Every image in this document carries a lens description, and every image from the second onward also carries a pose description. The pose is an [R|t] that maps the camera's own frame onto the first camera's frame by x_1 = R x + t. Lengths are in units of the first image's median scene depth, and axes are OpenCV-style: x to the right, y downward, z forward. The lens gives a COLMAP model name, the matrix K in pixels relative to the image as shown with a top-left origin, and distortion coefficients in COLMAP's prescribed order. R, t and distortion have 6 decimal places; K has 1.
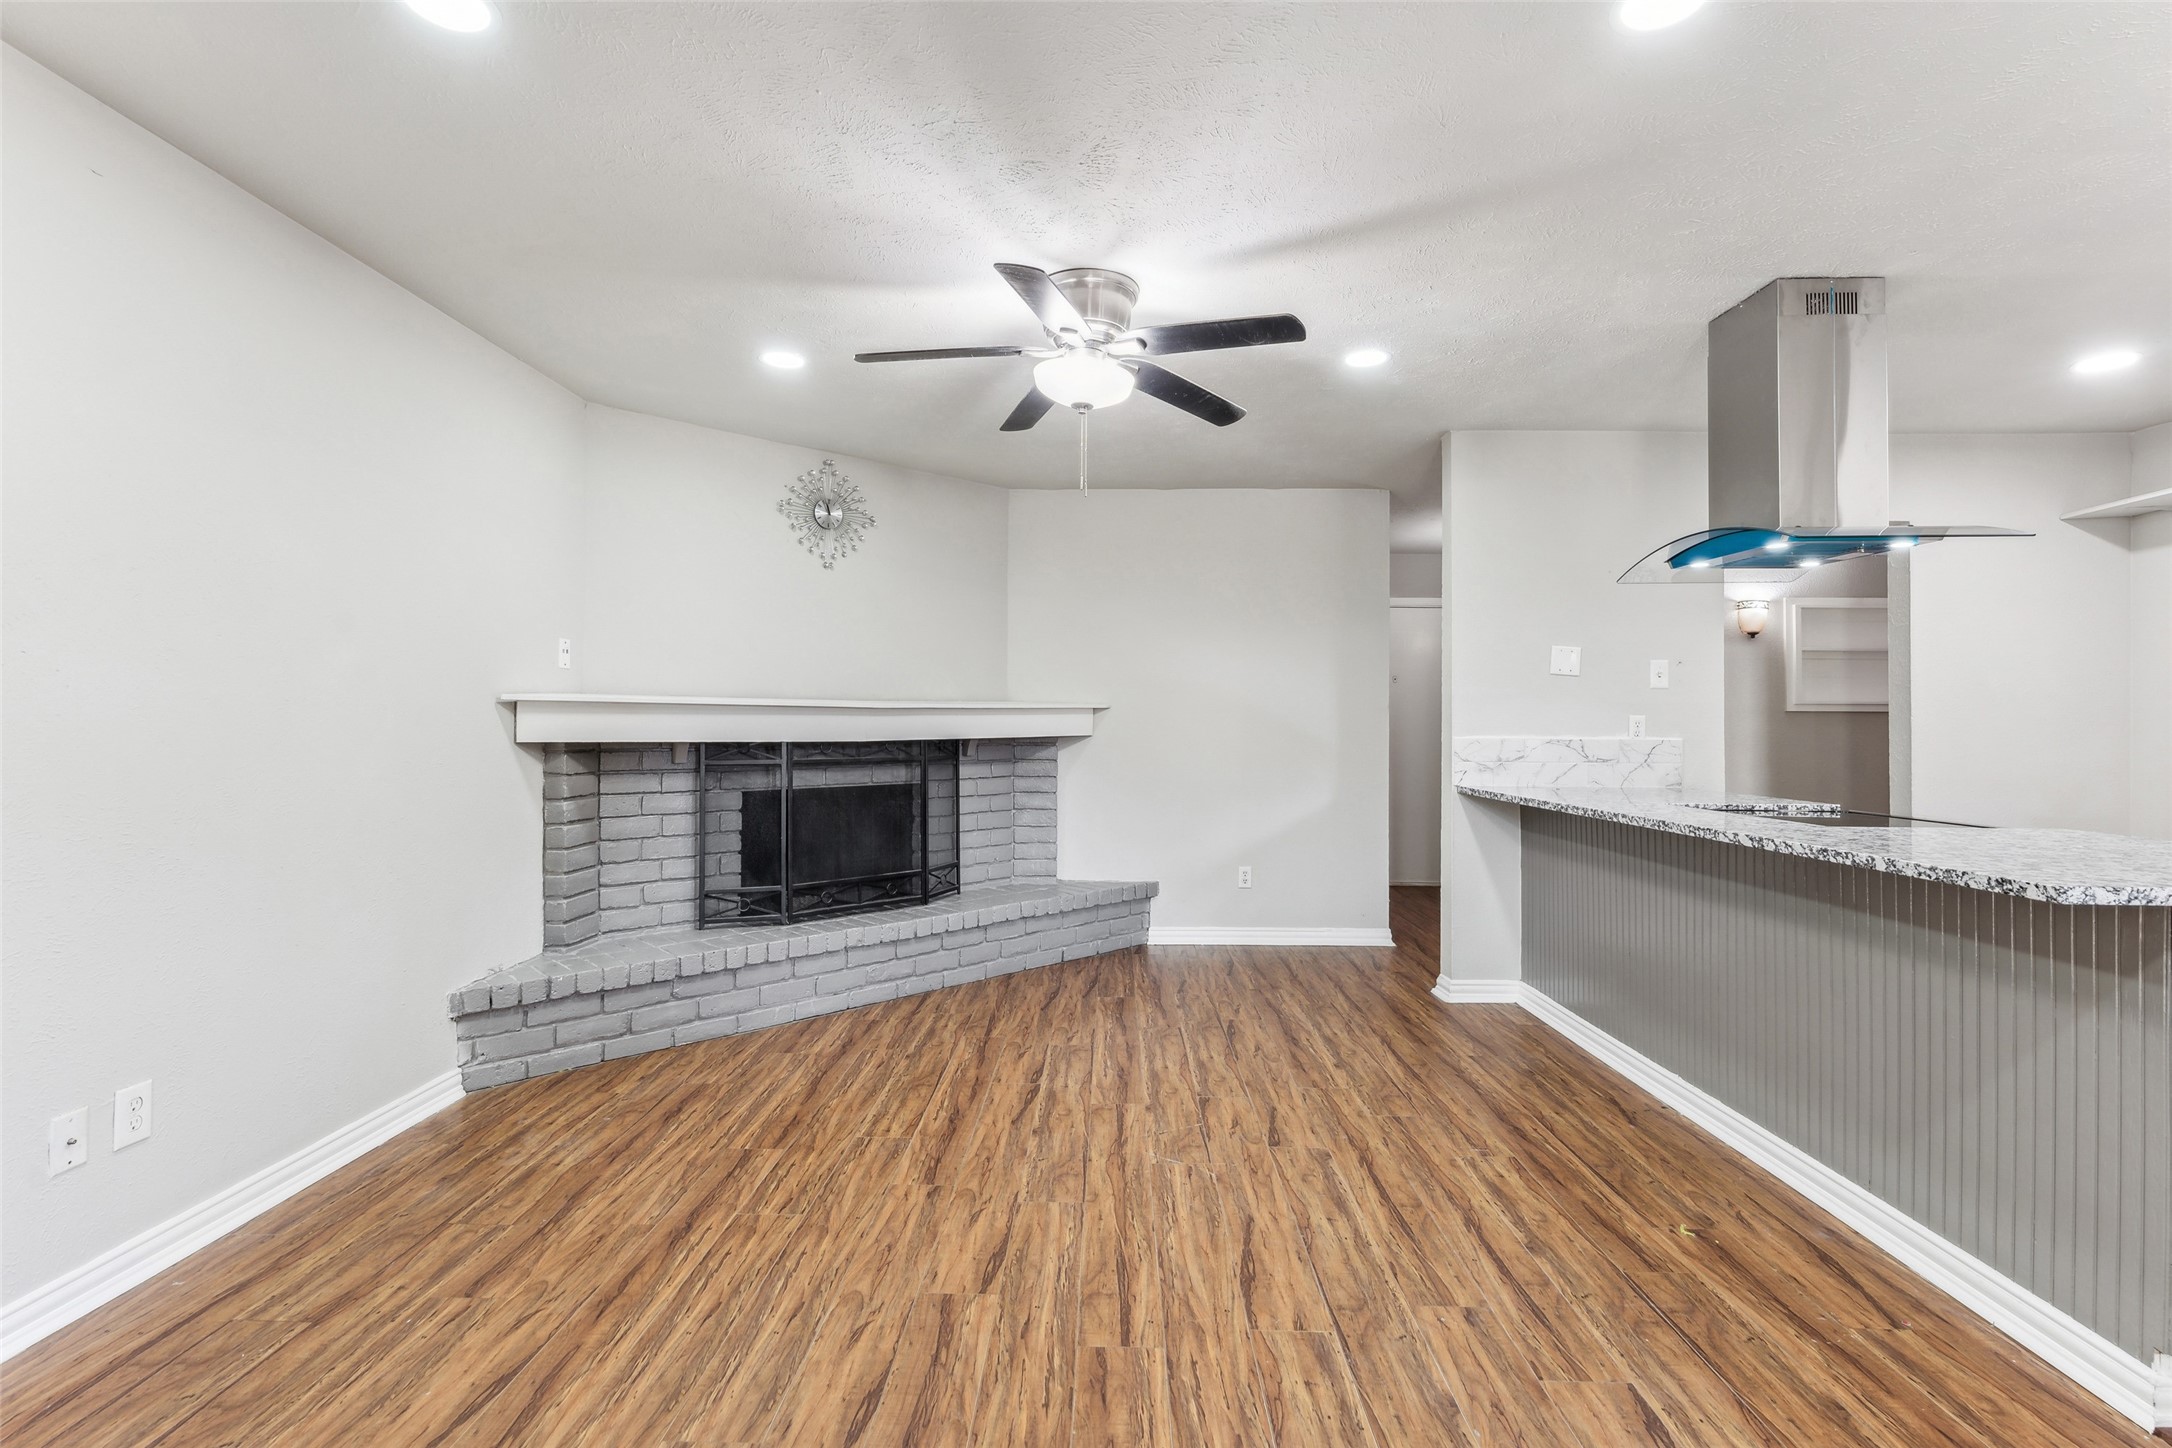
lens RADIAL K [[992.9, 0, 1085.1], [0, 992.9, 711.0], [0, 0, 1]] dist [-0.011160, 0.004719]
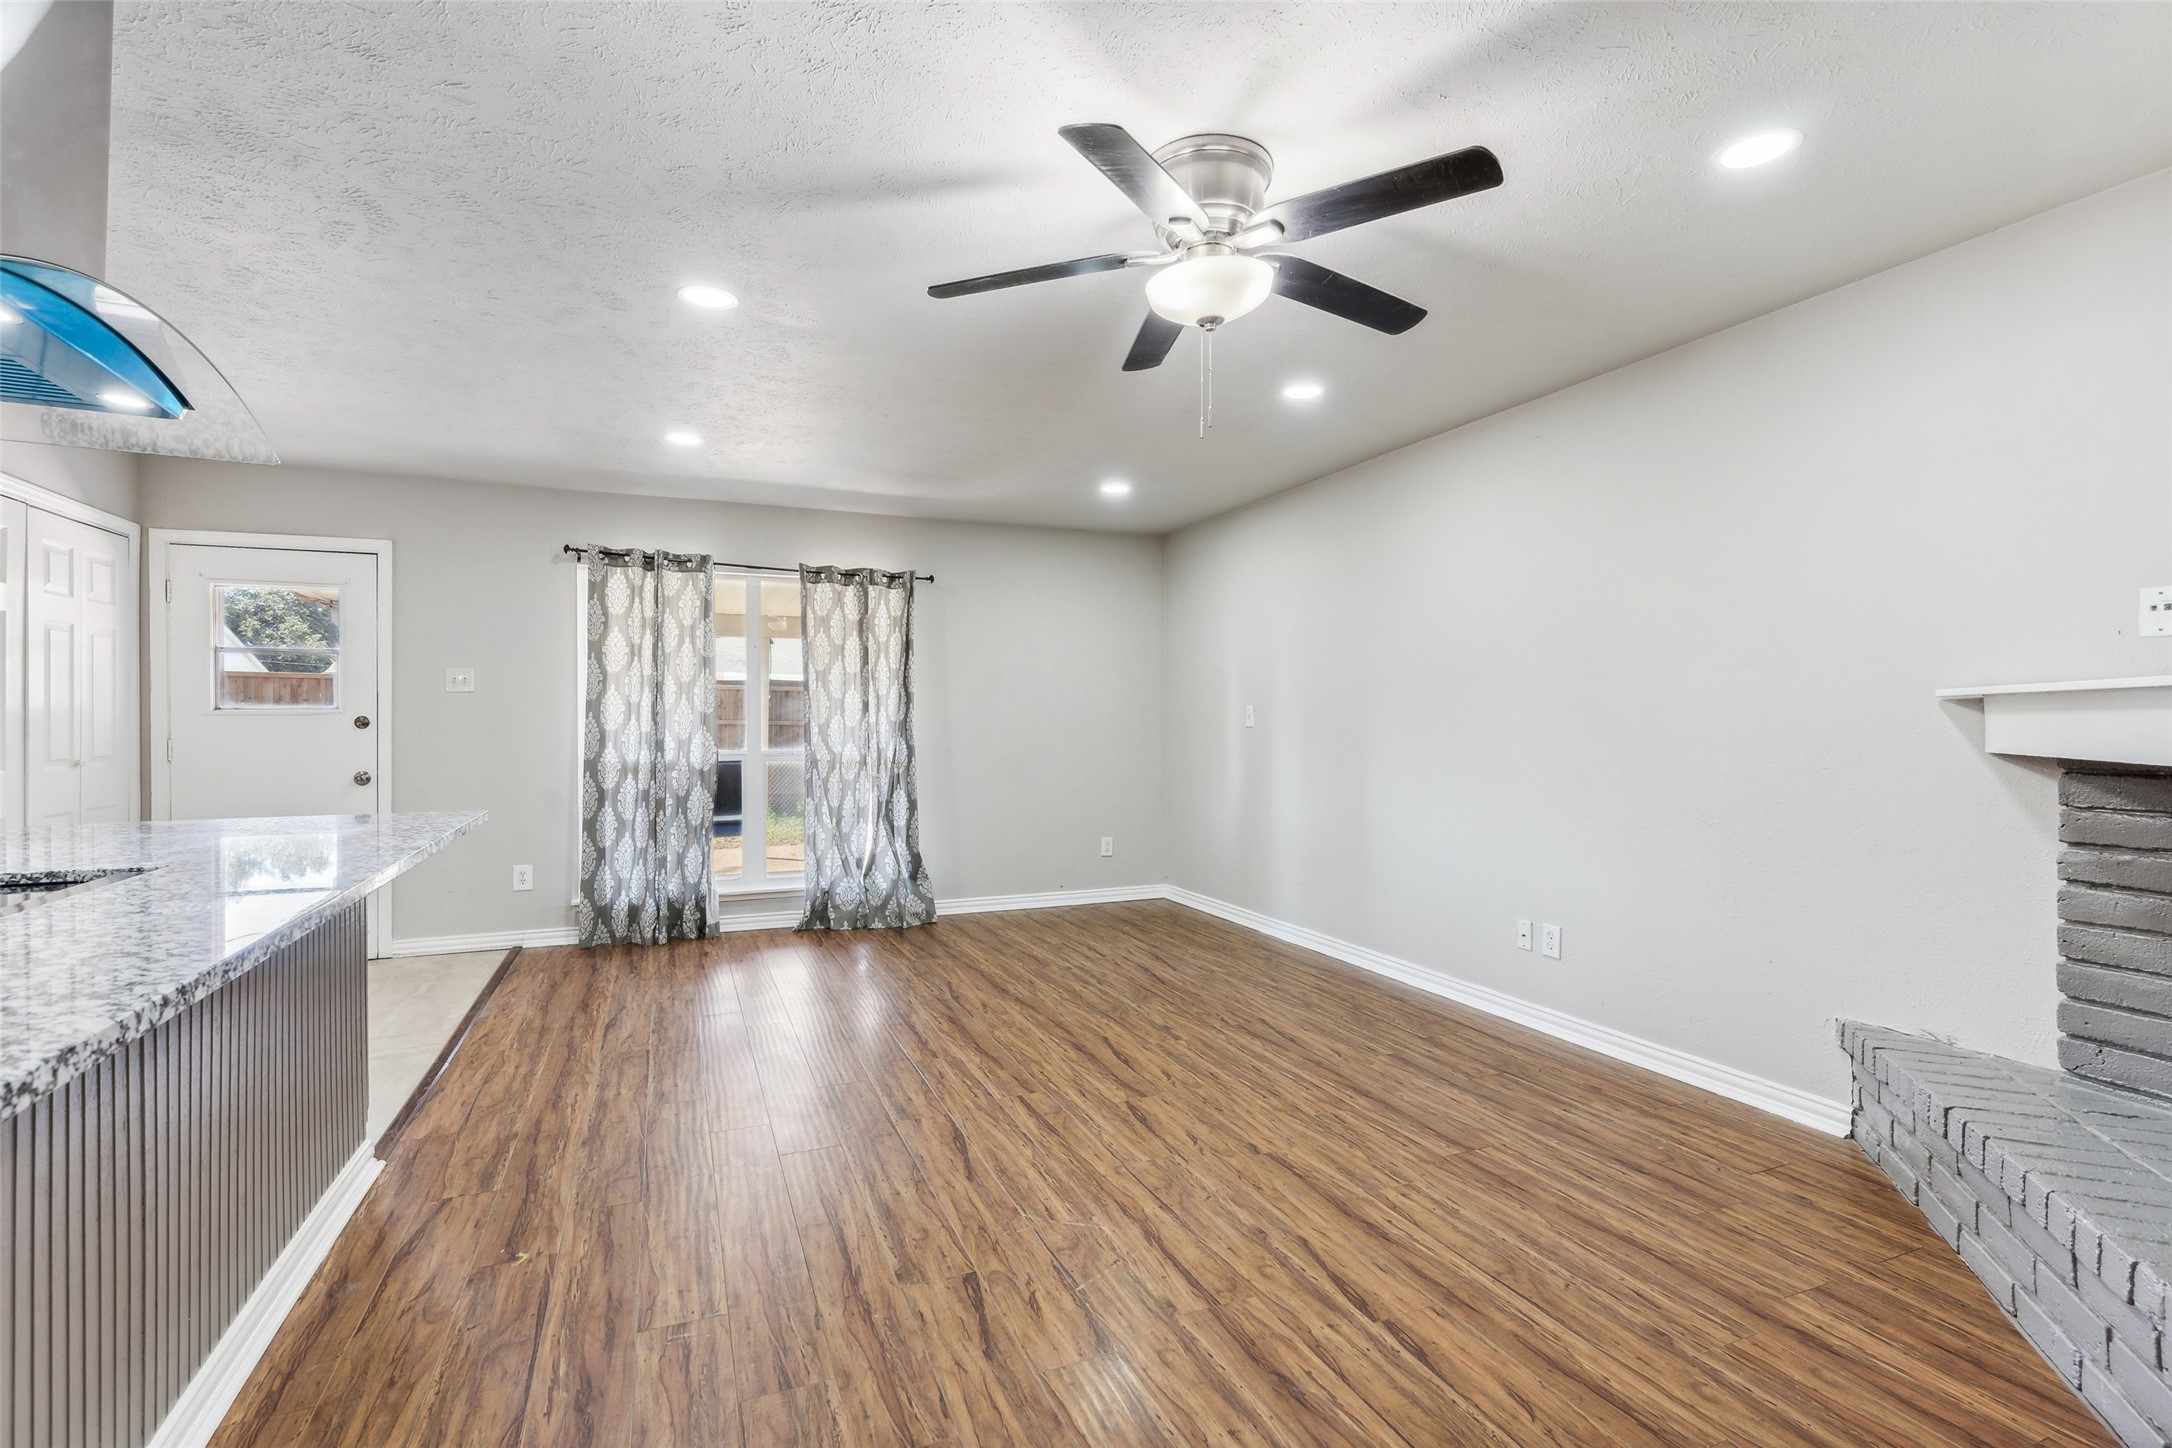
lens RADIAL K [[992.9, 0, 1093.0], [0, 992.9, 724.1], [0, 0, 1]] dist [-0.011160, 0.004719]
pose [[-0.906620, -0.005079, -0.421918, 0.379663], [-0.001098, 0.999953, -0.009679, 0.020069], [0.421947, -0.008312, -0.906582, 1.538030]]
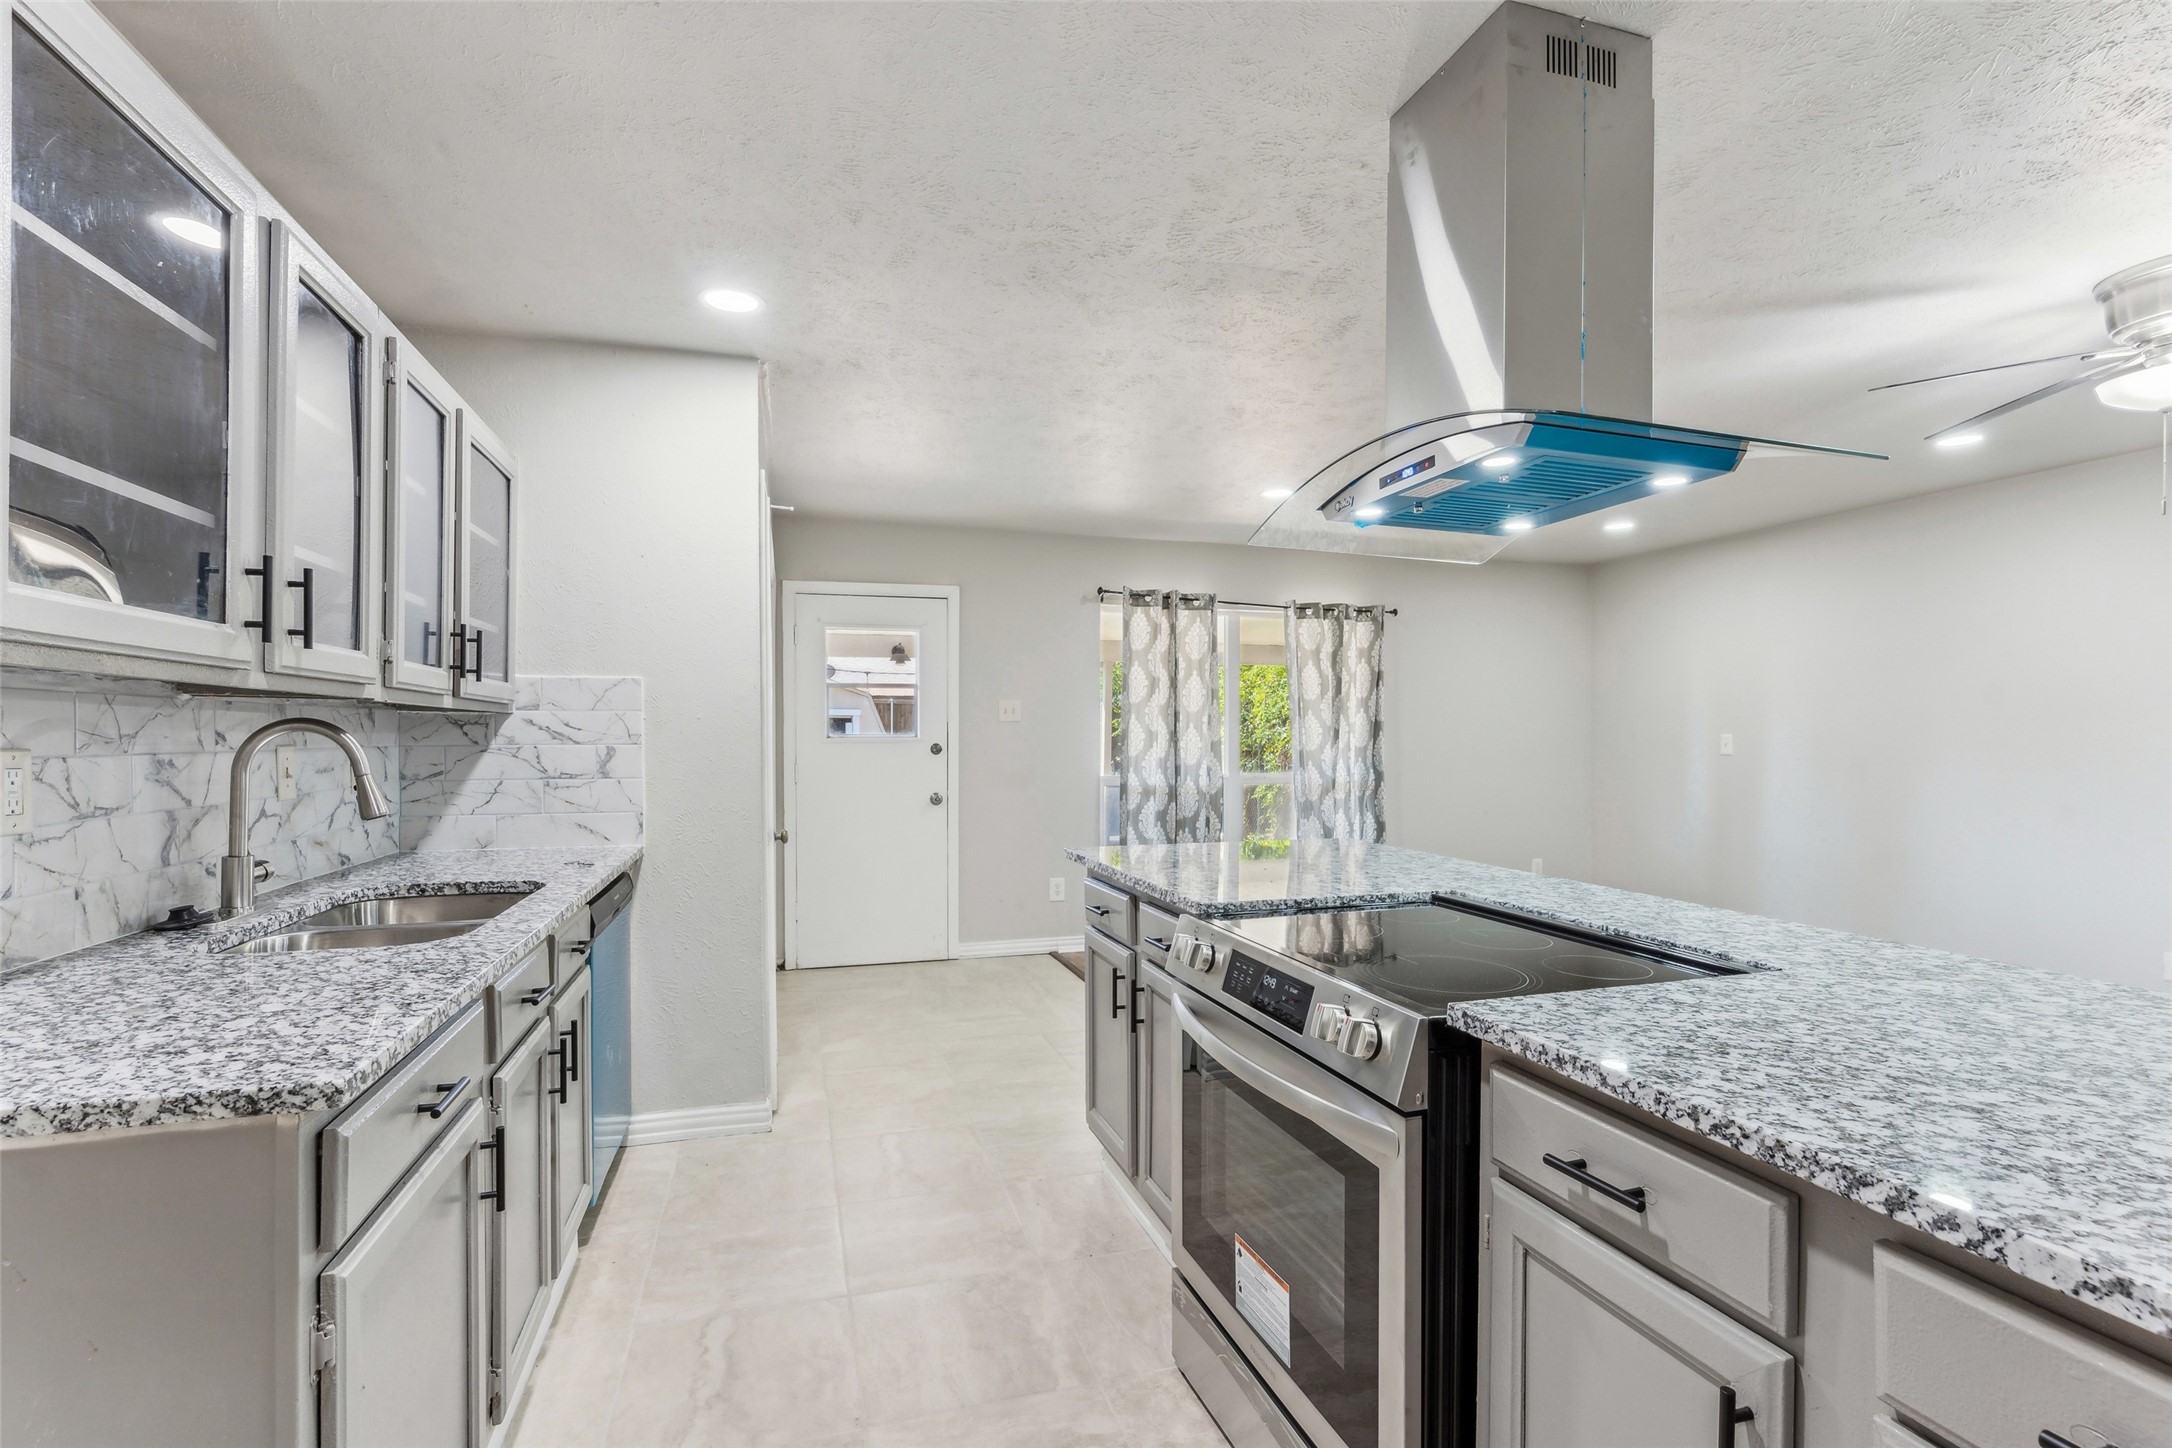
lens RADIAL K [[992.9, 0, 1083.4], [0, 992.9, 733.4], [0, 0, 1]] dist [-0.011160, 0.004719]
pose [[-0.950763, -0.008918, -0.309792, 1.073563], [-0.005252, 0.999906, -0.012666, -0.003466], [0.309876, -0.010415, -0.950720, 1.388629]]
